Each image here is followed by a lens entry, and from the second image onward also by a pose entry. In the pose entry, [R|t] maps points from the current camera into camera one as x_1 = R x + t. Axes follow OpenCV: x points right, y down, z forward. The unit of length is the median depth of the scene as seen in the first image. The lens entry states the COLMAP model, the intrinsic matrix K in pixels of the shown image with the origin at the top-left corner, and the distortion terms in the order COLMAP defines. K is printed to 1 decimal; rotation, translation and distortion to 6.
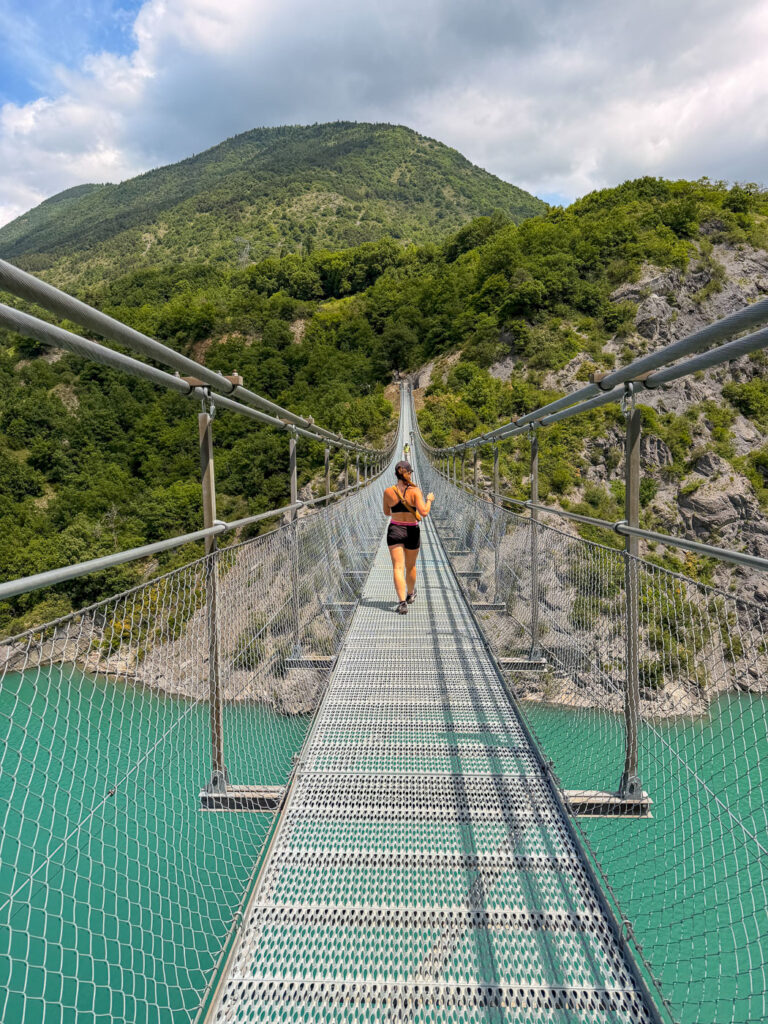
lens RADIAL K [[714.8, 0, 388.5], [0, 714.8, 515.2], [0, 0, 1]] dist [0.100473, -0.146935]
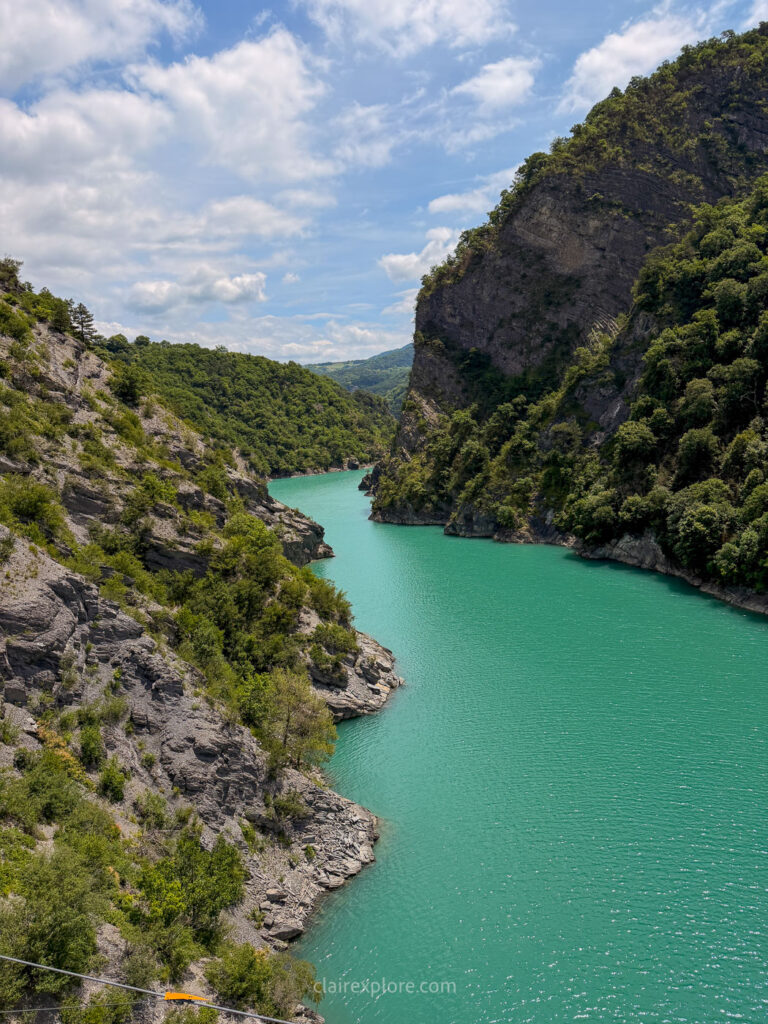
lens RADIAL K [[715.9, 0, 385.8], [0, 715.9, 507.4], [0, 0, 1]] dist [0.114465, -0.168317]
pose [[0.136692, -0.124699, 0.982734, 0.015427], [0.171672, 0.980017, 0.100476, -0.065936], [-0.975625, 0.154974, 0.155368, 0.514806]]
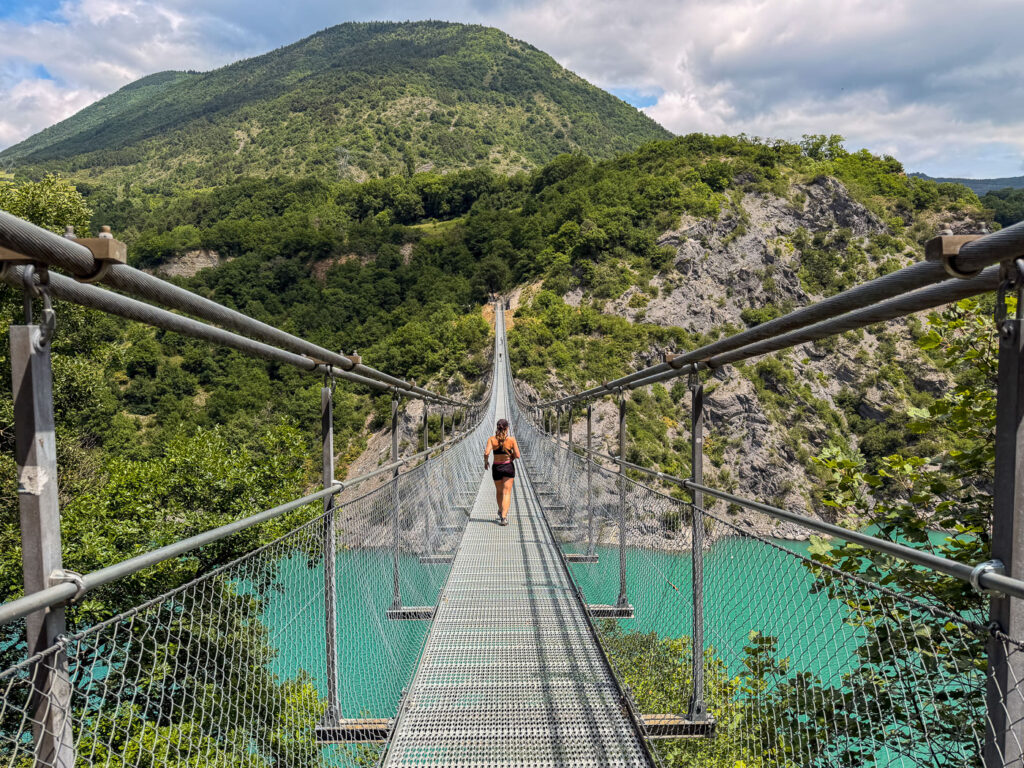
lens RADIAL K [[731.8, 0, 510.6], [0, 731.8, 367.3], [0, 0, 1]] dist [0.077531, -0.106407]
pose [[0.999149, 0.000358, 0.041234, -0.008631], [0.002153, 0.998146, -0.060831, 0.003029], [-0.041179, 0.060868, 0.997296, -0.271863]]
